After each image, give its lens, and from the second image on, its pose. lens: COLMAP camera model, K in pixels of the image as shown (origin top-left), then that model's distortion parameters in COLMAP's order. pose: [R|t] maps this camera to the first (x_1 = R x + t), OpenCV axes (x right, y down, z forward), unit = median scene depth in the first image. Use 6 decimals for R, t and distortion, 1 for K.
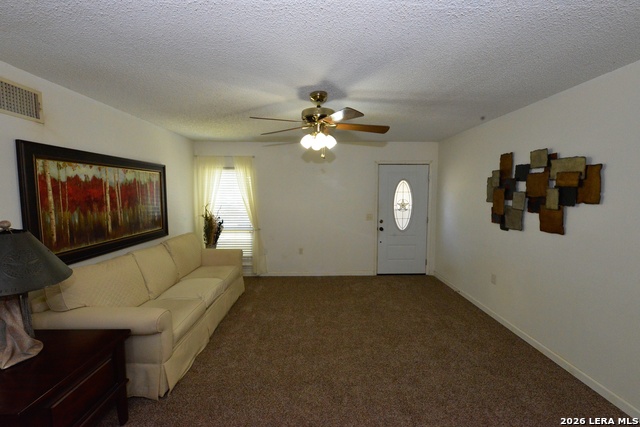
lens RADIAL K [[252.2, 0, 319.8], [0, 252.2, 211.4], [0, 0, 1]] dist [-0.006177, -0.000213]
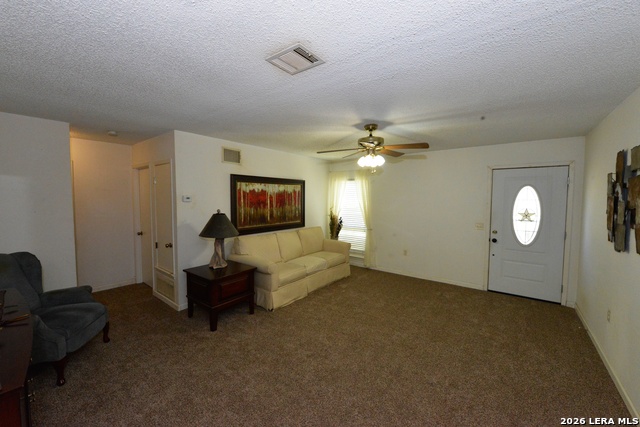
lens RADIAL K [[252.2, 0, 319.8], [0, 252.2, 211.4], [0, 0, 1]] dist [-0.006177, -0.000213]
pose [[0.783179, 0.040206, -0.620496, 0.470224], [-0.054577, 0.998501, -0.004187, 0.005658], [0.619397, 0.037144, 0.784199, -0.147729]]
